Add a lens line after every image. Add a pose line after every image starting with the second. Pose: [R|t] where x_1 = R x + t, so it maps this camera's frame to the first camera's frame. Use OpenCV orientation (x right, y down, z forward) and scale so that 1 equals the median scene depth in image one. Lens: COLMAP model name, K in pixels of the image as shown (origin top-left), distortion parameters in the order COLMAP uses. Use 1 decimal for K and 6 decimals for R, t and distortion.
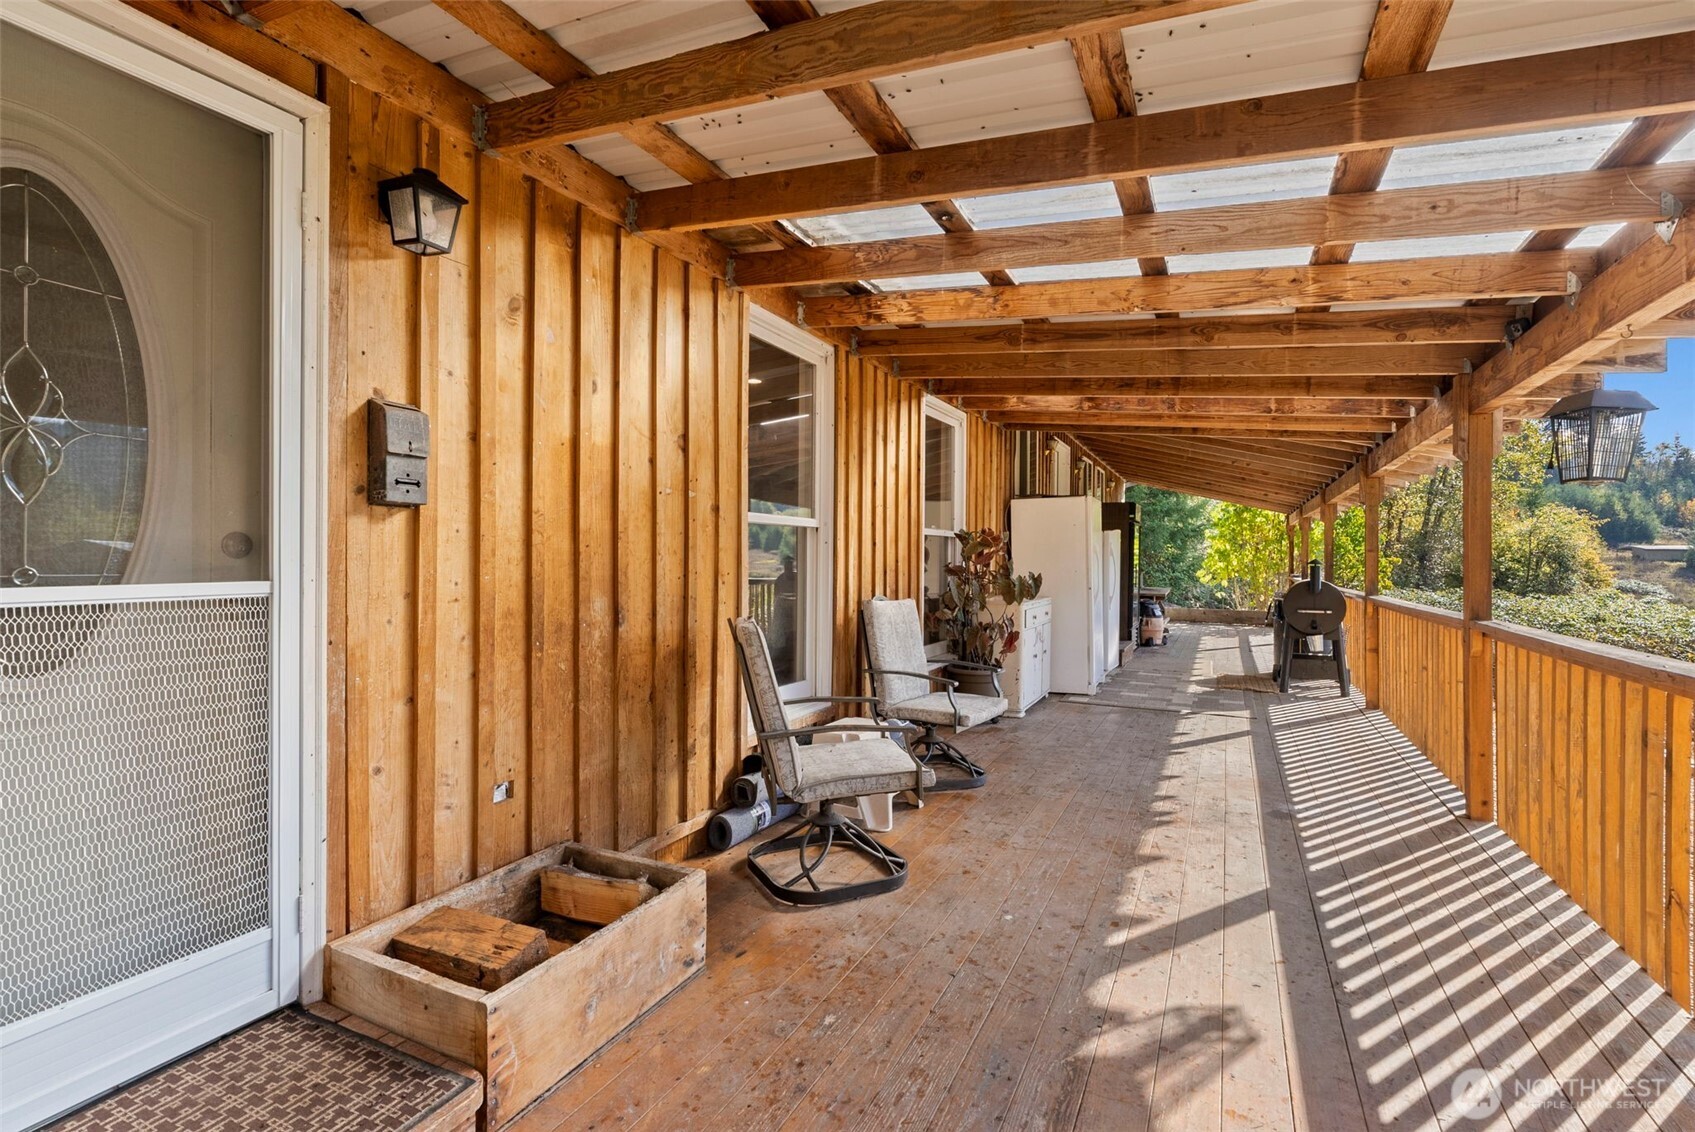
lens RADIAL K [[771.3, 0, 846.4], [0, 771.3, 555.5], [0, 0, 1]] dist [0.000667, 0.000541]
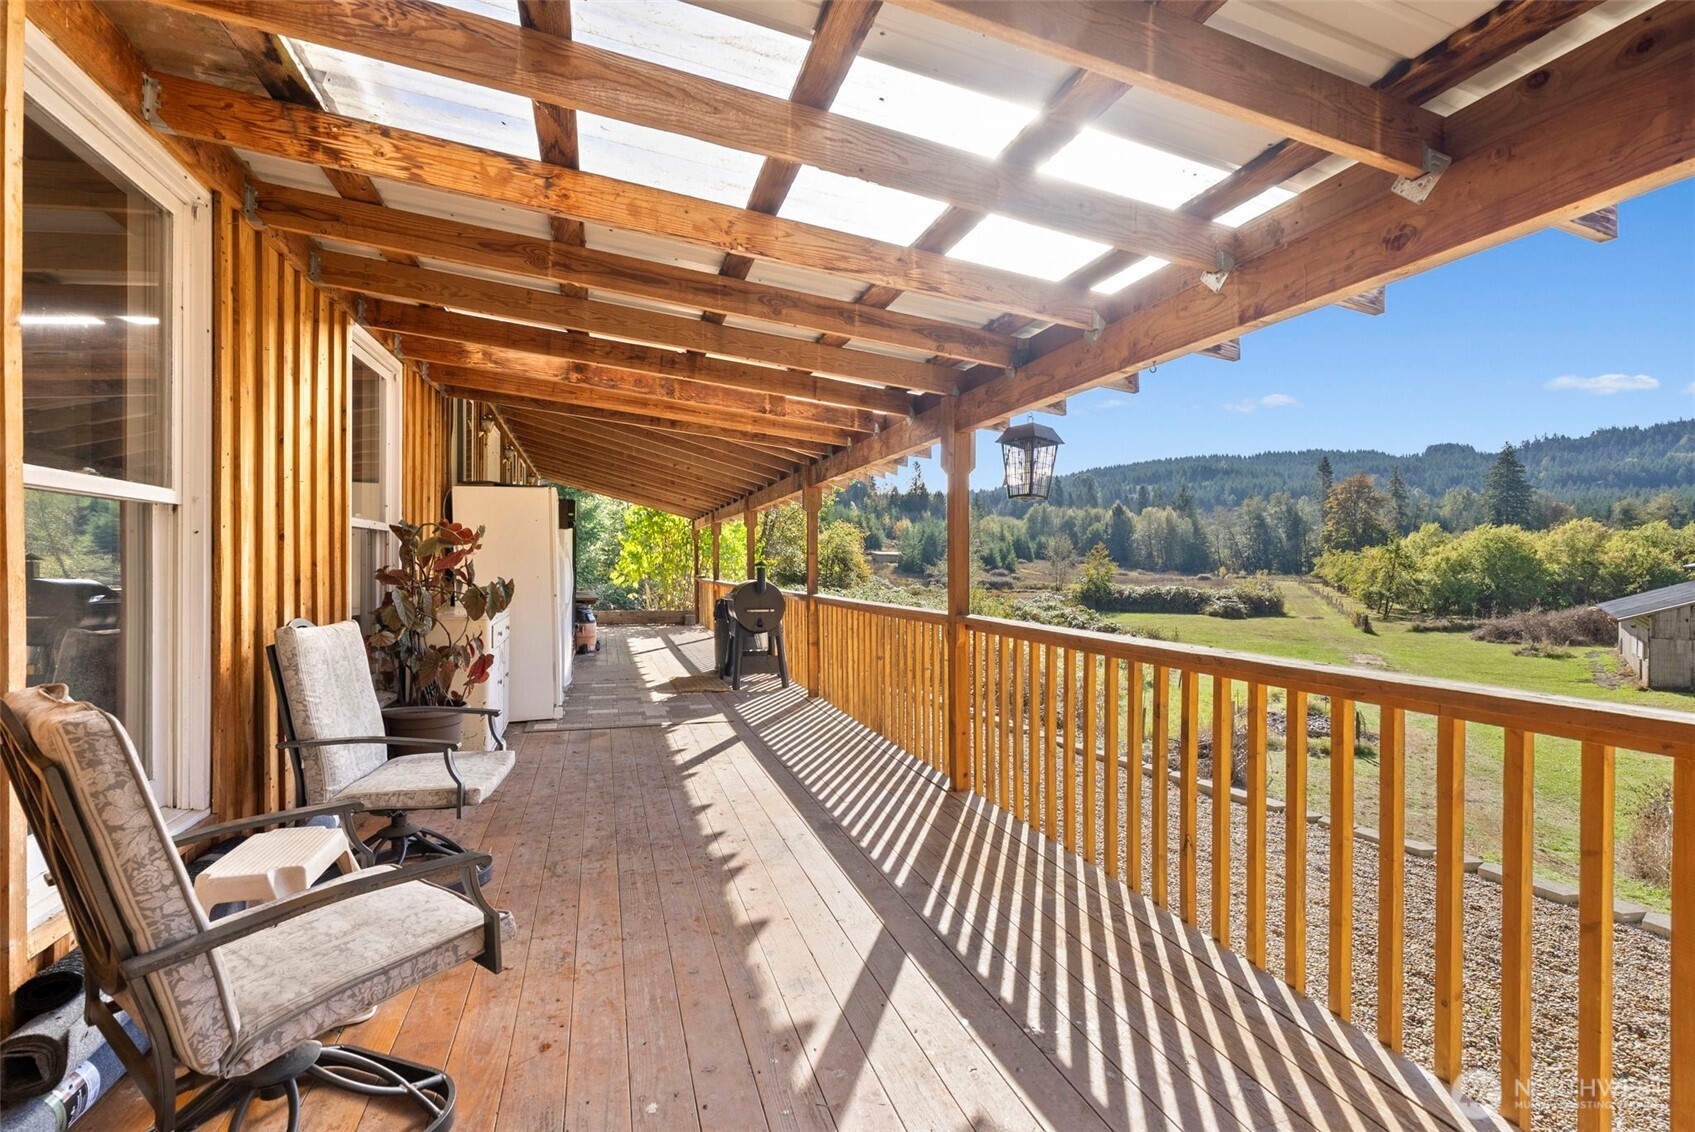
lens RADIAL K [[771.4, 0, 847.5], [0, 771.4, 566.0], [0, 0, 1]] dist [-0.007791, 0.001856]
pose [[0.719539, -0.004405, 0.694438, -0.067953], [-0.003118, 0.999949, 0.009573, 0.001478], [-0.694445, -0.009053, 0.719489, 0.235558]]
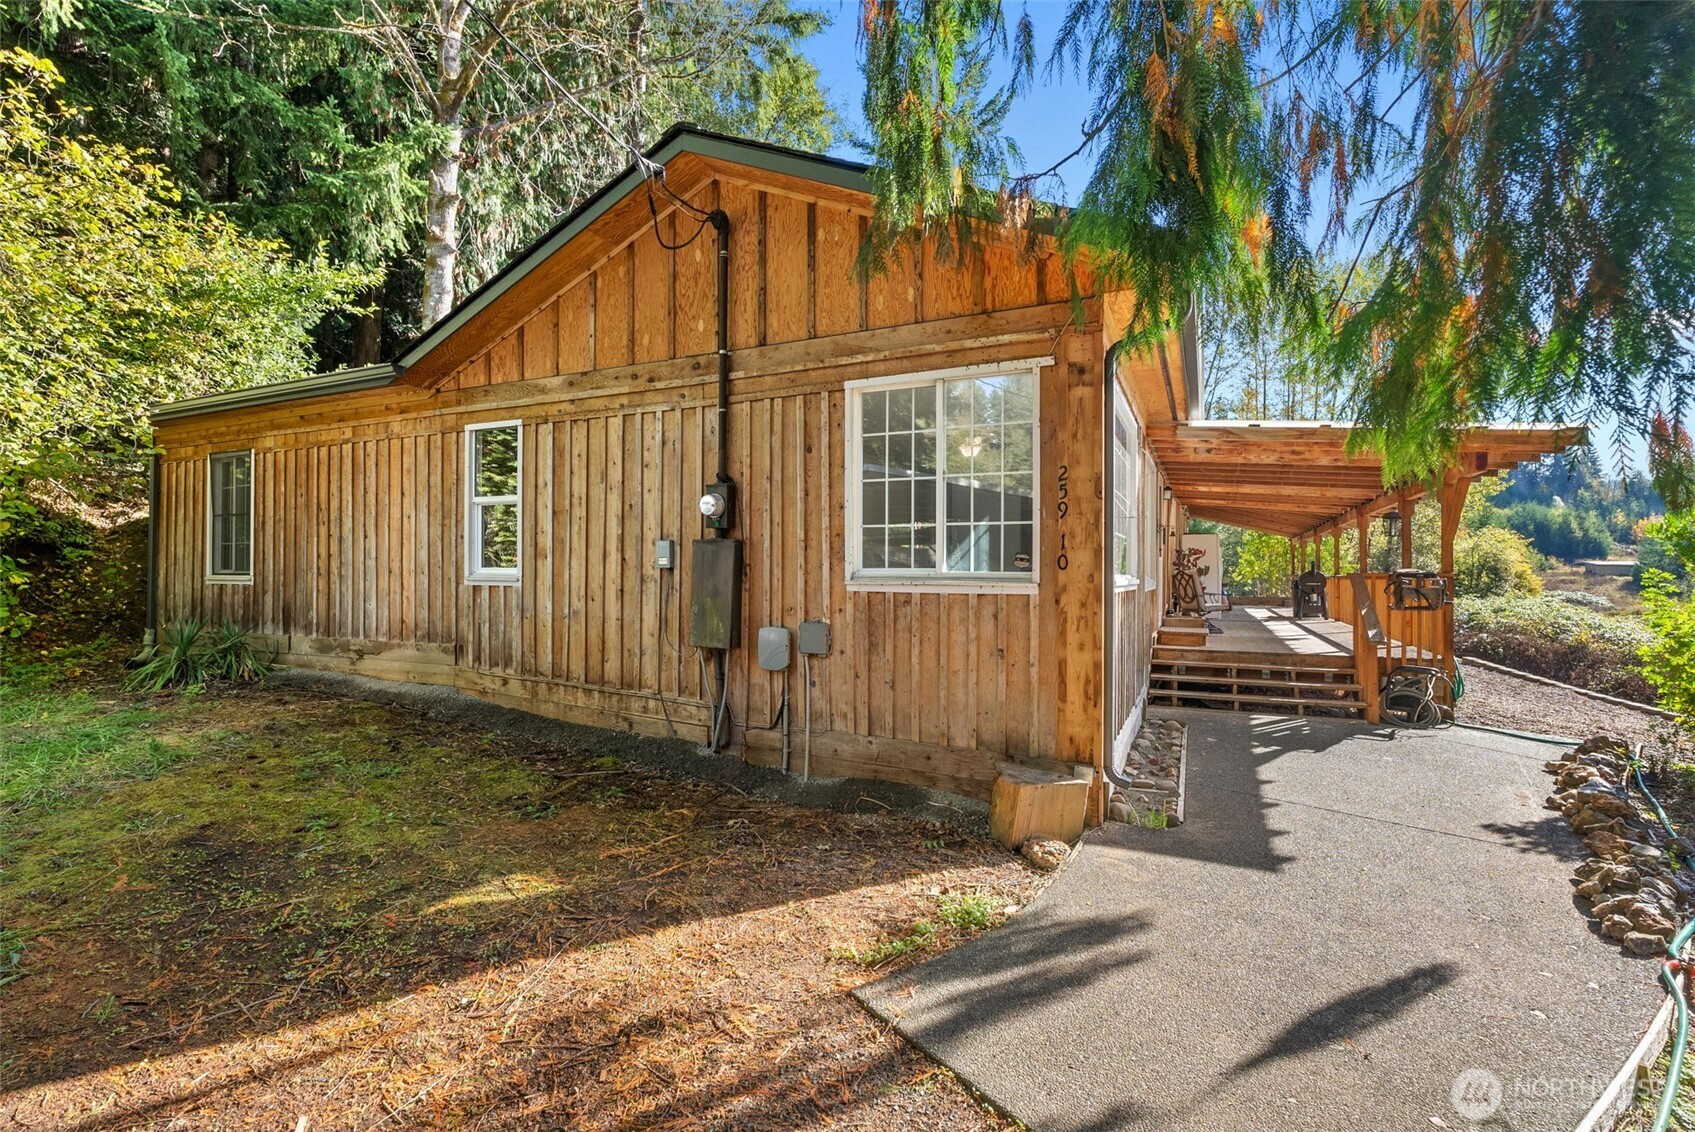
lens RADIAL K [[771.3, 0, 846.4], [0, 771.3, 555.5], [0, 0, 1]] dist [0.000667, 0.000541]
pose [[0.999805, 0.002801, 0.019558, -1.302735], [-0.002438, 0.999825, -0.018569, 0.052384], [-0.019606, 0.018518, 0.999636, -2.000087]]
